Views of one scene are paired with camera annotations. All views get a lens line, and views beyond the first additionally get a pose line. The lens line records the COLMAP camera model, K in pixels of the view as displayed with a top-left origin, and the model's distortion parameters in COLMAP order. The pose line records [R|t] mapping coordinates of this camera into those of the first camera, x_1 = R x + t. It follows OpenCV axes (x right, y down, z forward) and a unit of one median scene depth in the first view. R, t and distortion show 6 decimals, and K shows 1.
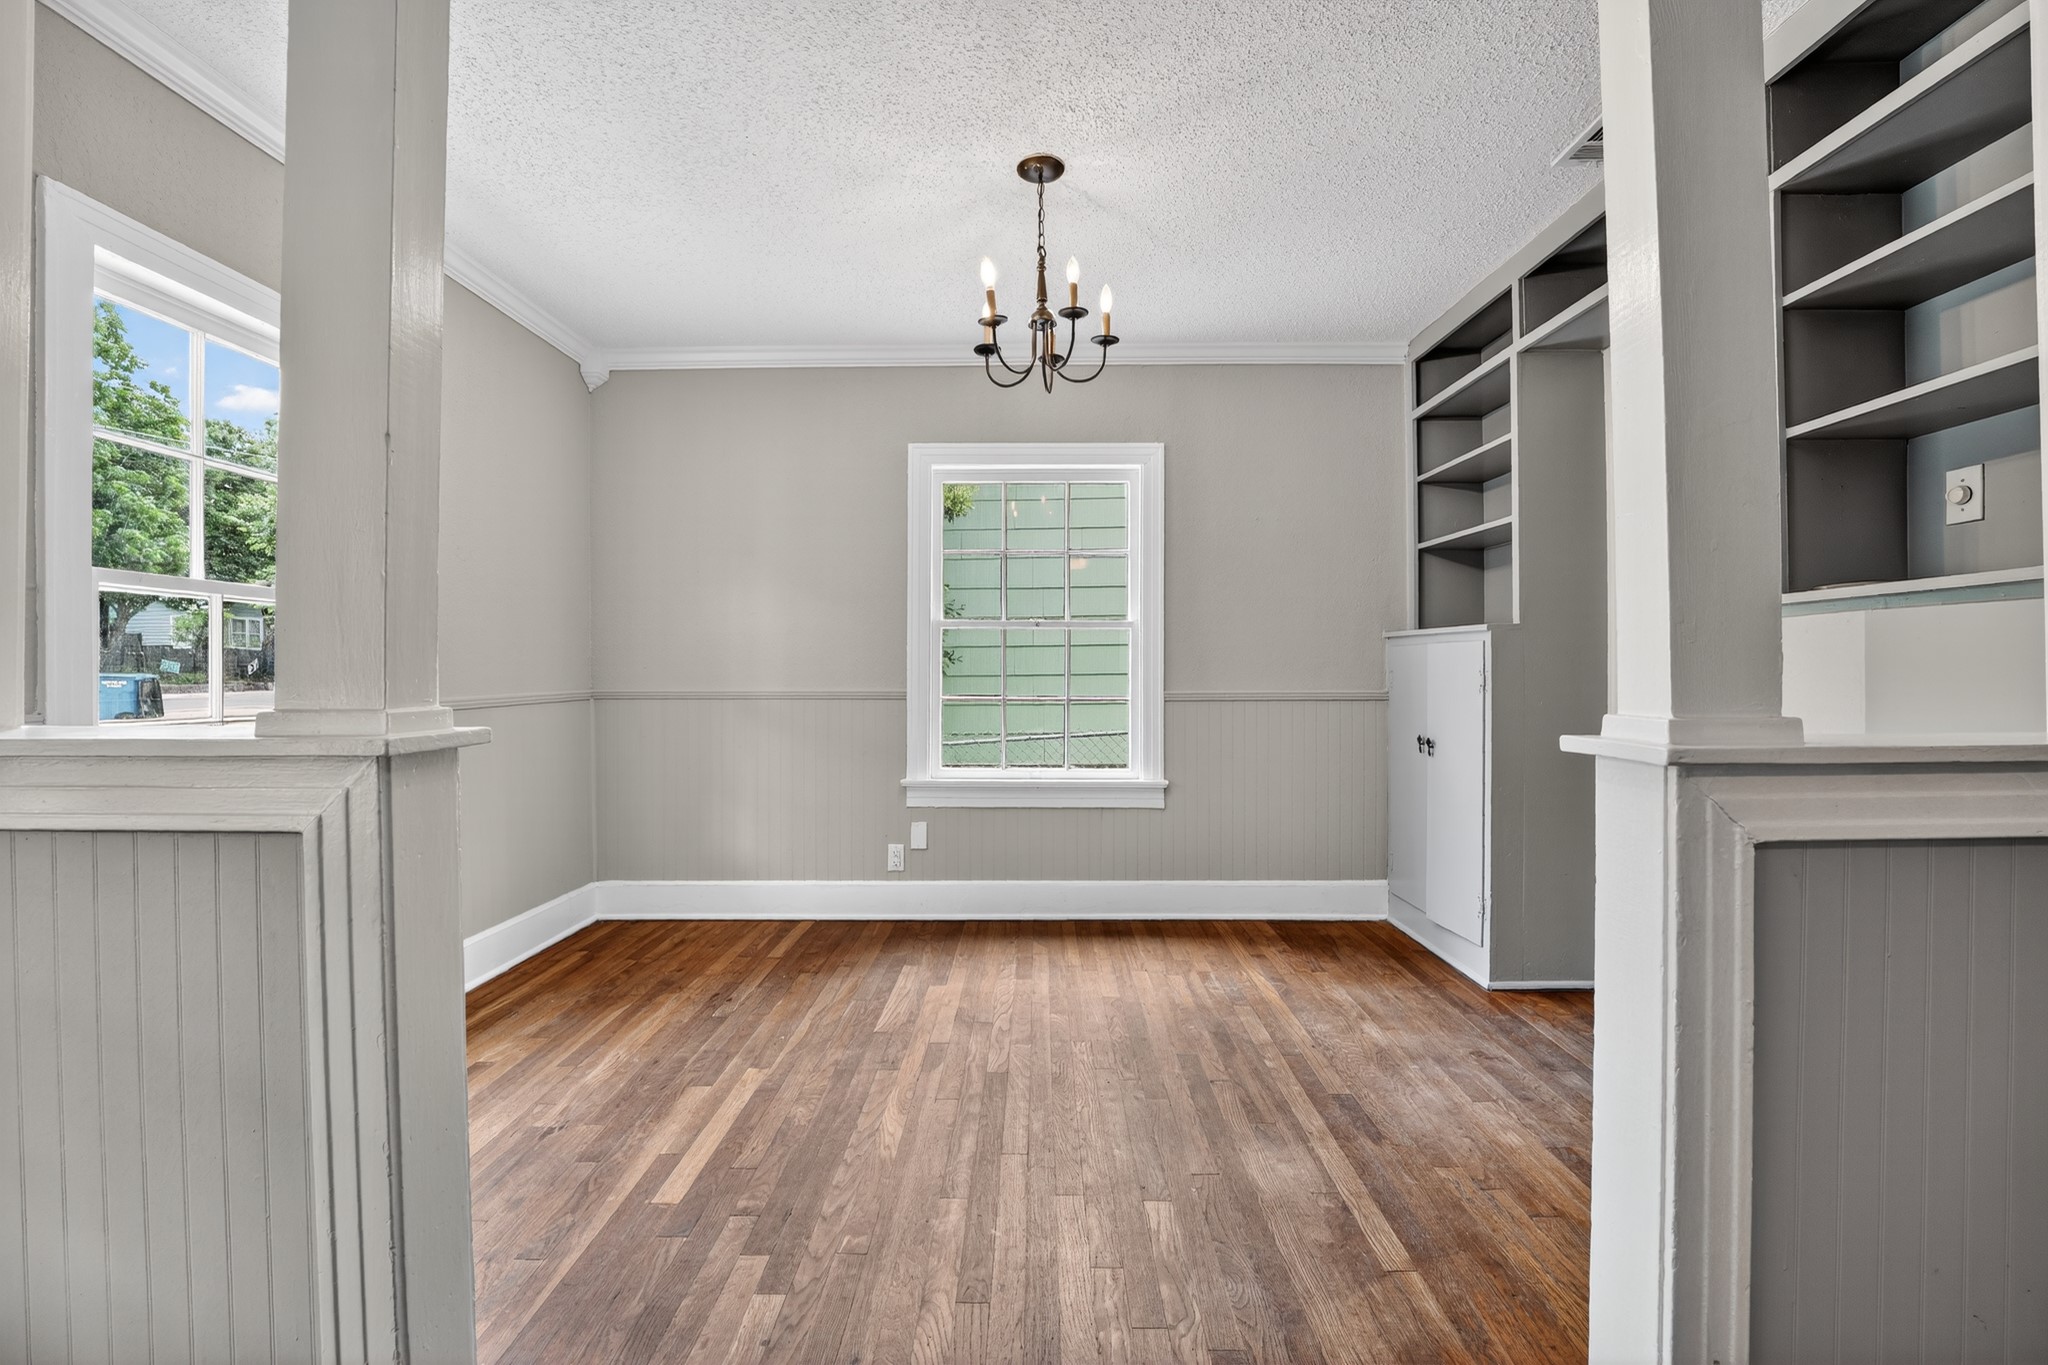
lens RADIAL K [[845.7, 0, 1011.4], [0, 845.7, 679.3], [0, 0, 1]] dist [-0.024785, 0.000696]
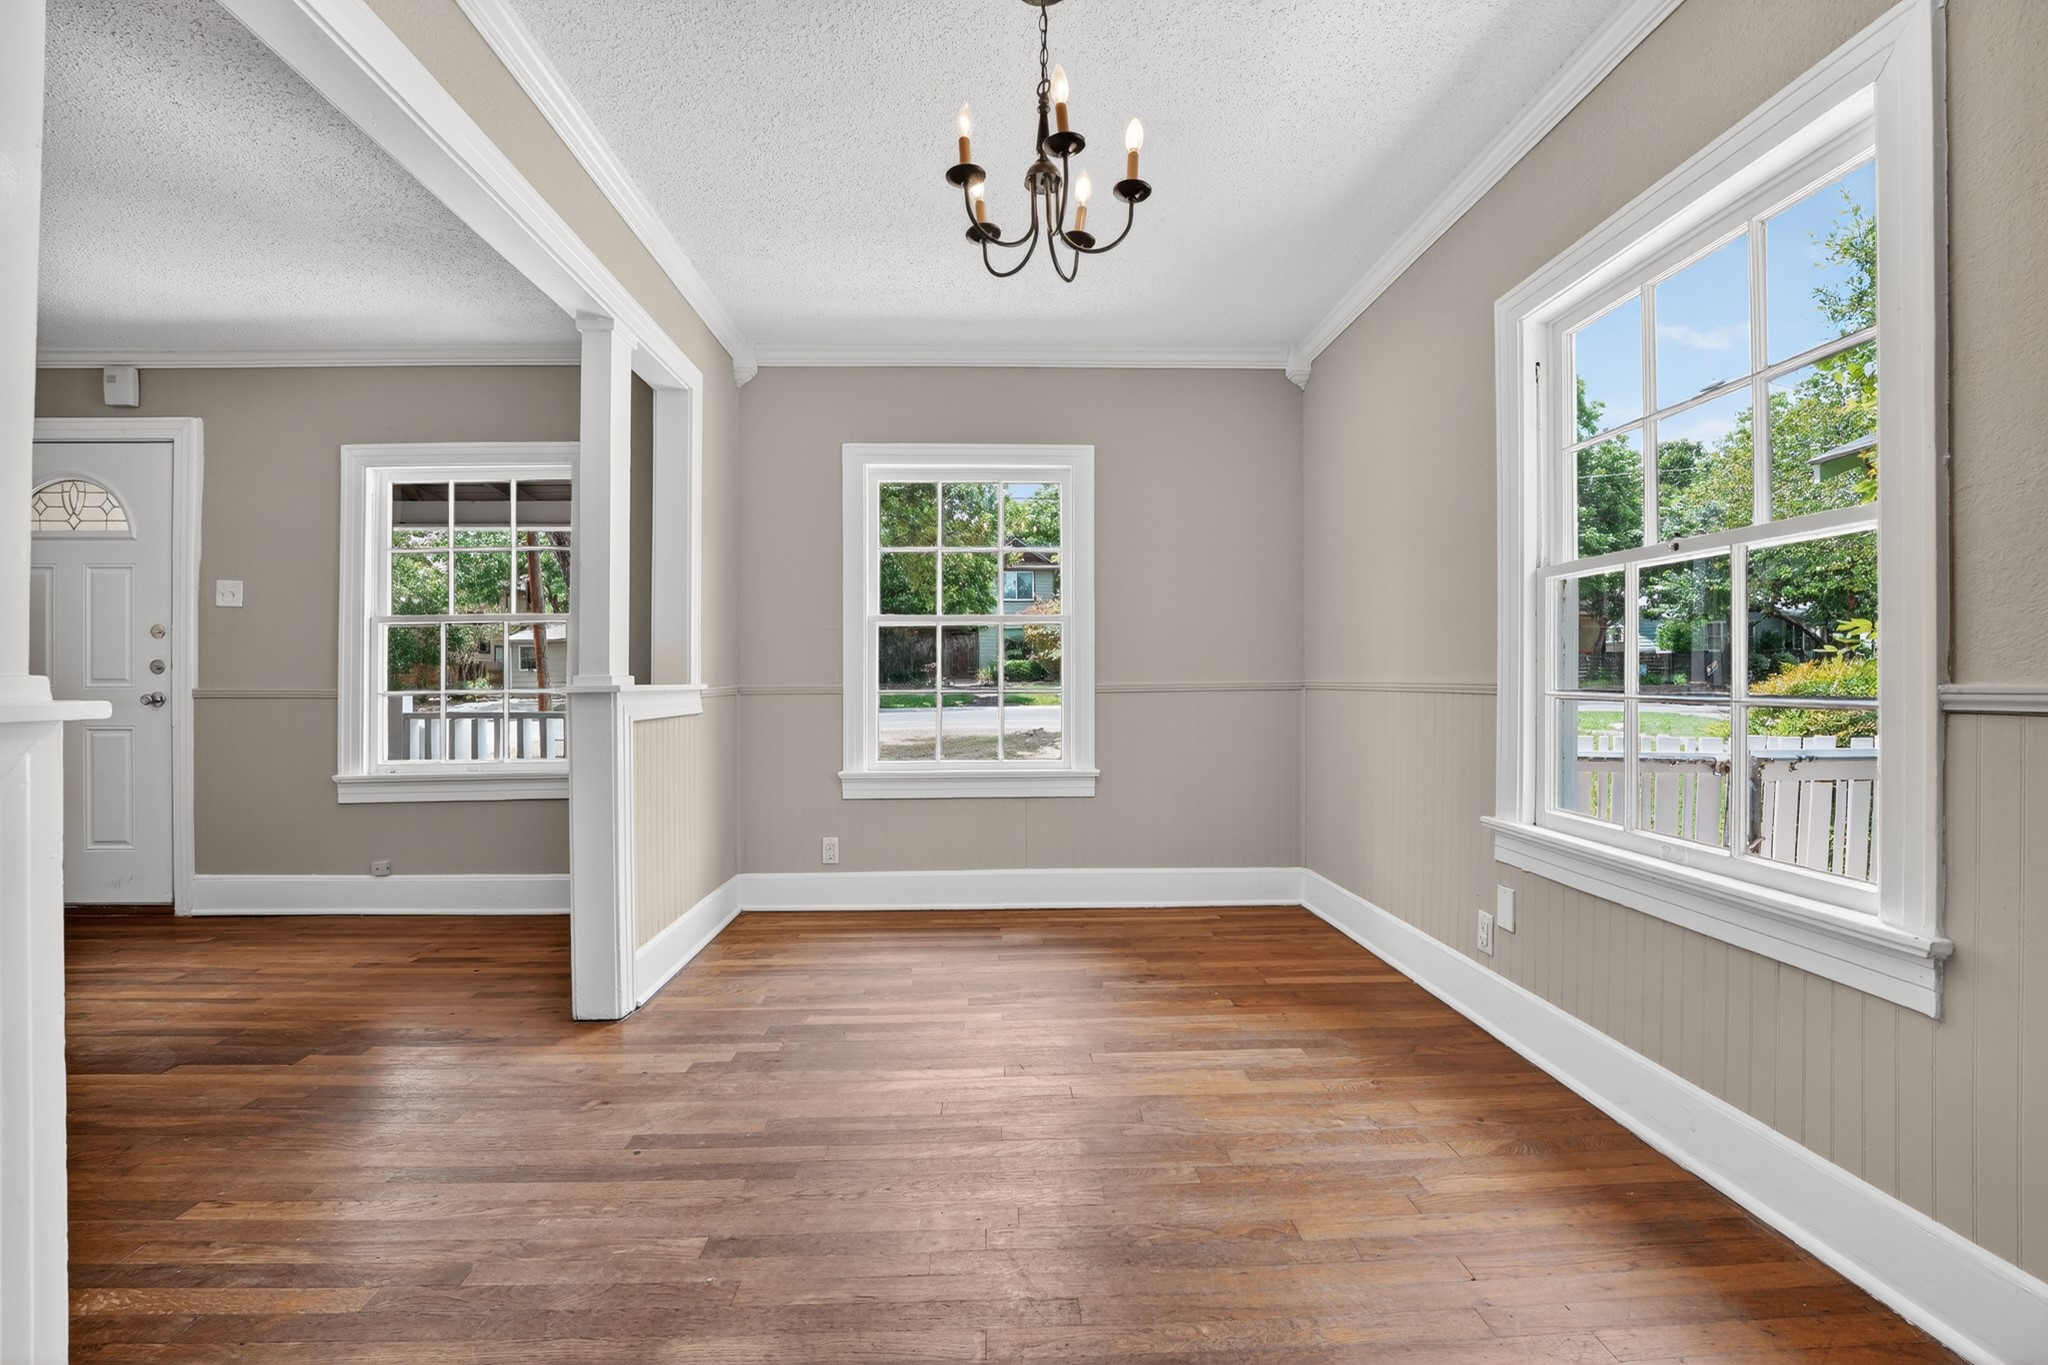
lens RADIAL K [[825.8, 0, 1025.3], [0, 825.8, 676.2], [0, 0, 1]] dist [-0.025337, 0.000240]
pose [[0.066197, -0.003079, -0.997802, 0.629836], [-0.001611, 0.999994, -0.003192, 0.013735], [0.997805, 0.001819, 0.066192, 0.766139]]
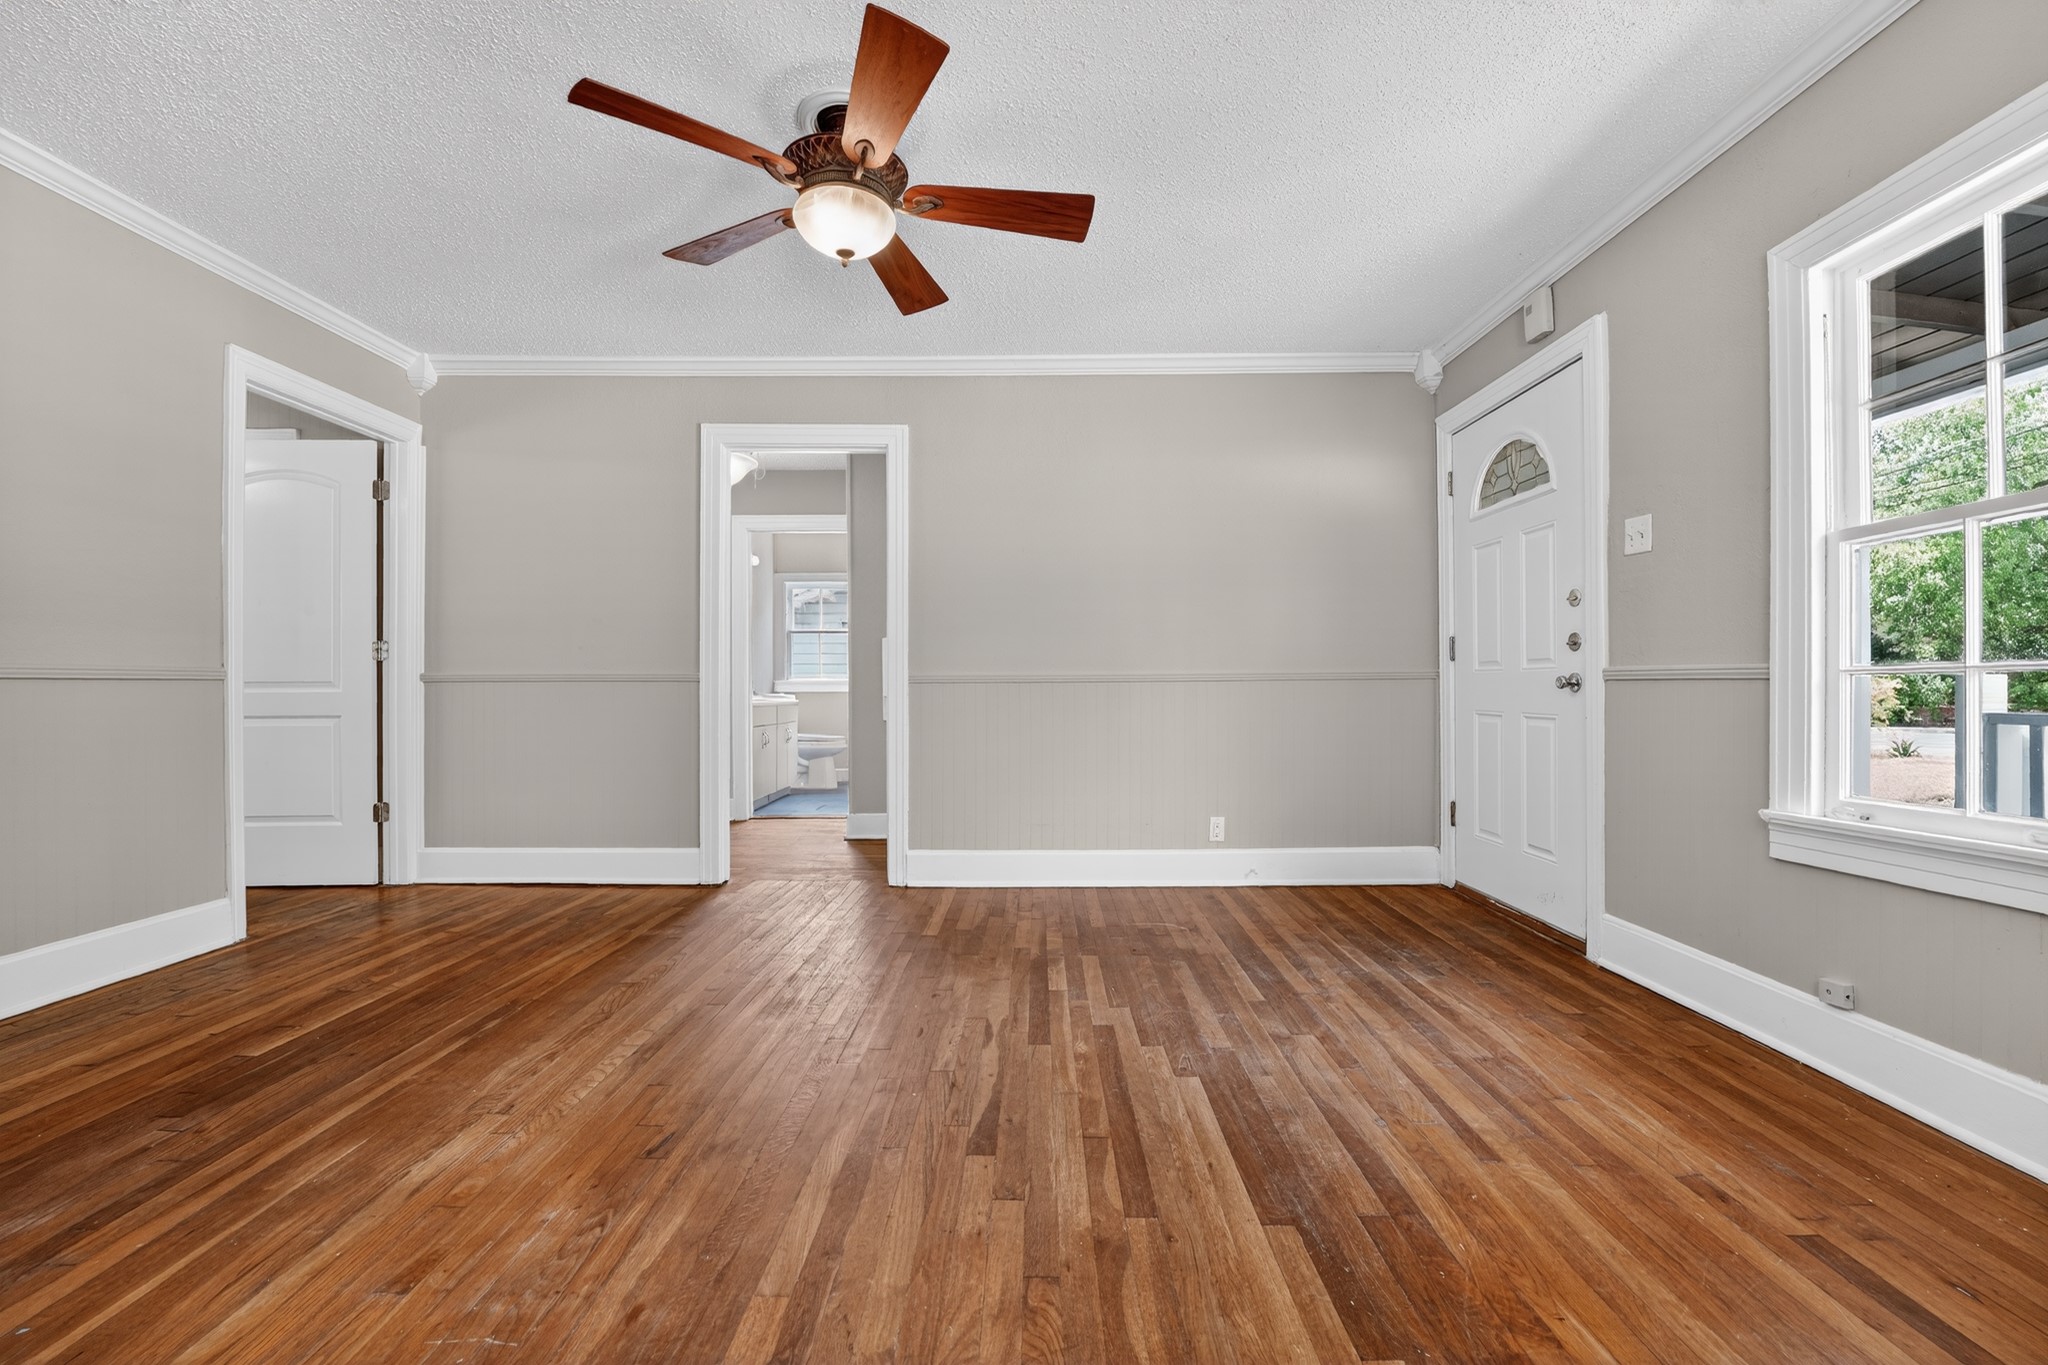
lens RADIAL K [[841.6, 0, 1037.5], [0, 841.6, 682.1], [0, 0, 1]] dist [-0.021915, 0.000245]
pose [[-0.999749, 0.003025, -0.022205, -0.002141], [0.003044, 0.999995, -0.000809, 0.045902], [0.022202, -0.000876, -0.999753, 0.530113]]
